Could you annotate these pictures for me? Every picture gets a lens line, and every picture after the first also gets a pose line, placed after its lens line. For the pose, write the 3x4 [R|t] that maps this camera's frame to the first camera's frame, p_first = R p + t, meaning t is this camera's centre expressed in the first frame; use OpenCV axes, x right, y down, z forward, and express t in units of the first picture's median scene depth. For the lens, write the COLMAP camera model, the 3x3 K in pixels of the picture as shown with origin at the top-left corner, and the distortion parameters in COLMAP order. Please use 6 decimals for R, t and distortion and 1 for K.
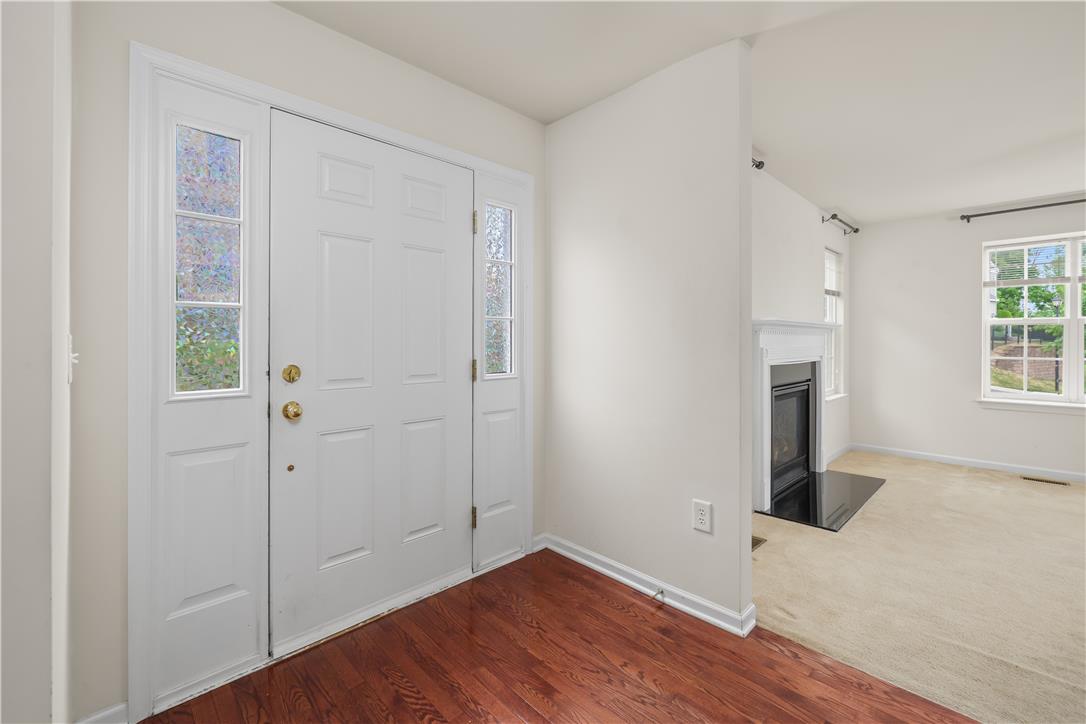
lens RADIAL K [[457.1, 0, 541.5], [0, 457.1, 344.2], [0, 0, 1]] dist [-0.002254, -0.000436]
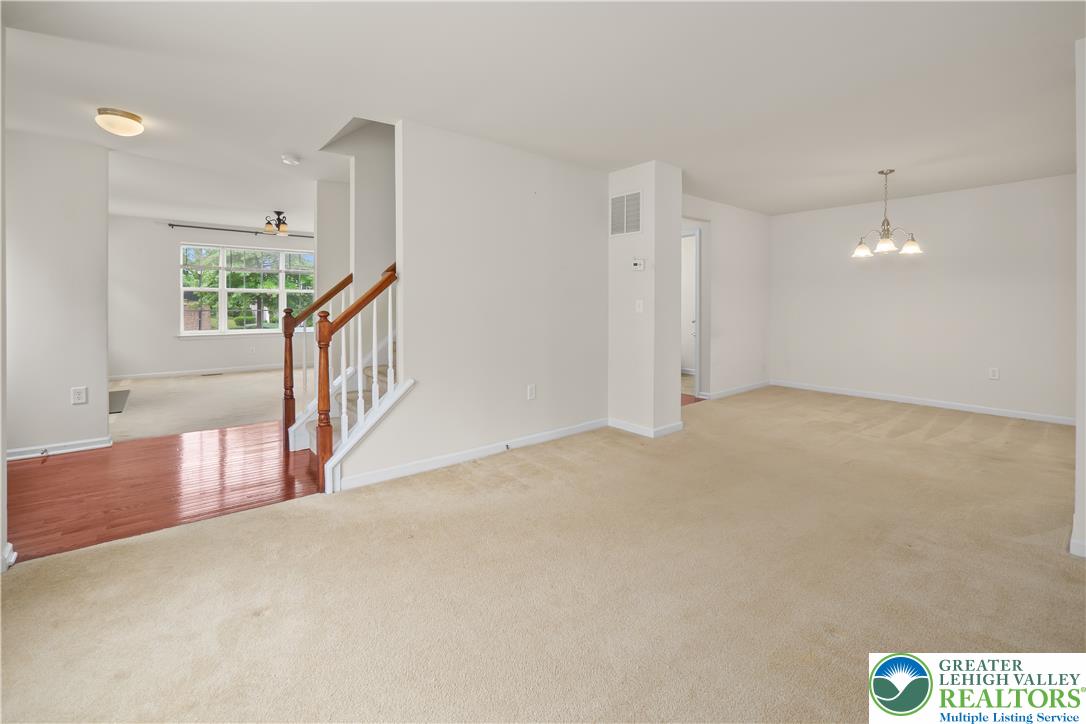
lens RADIAL K [[462.3, 0, 540.1], [0, 462.3, 316.8], [0, 0, 1]] dist [-0.000628, -0.000116]
pose [[0.076003, -0.020651, 0.996894, -0.677854], [-0.010597, 0.999712, 0.021517, 0.003975], [-0.997051, -0.012199, 0.075763, -0.485902]]
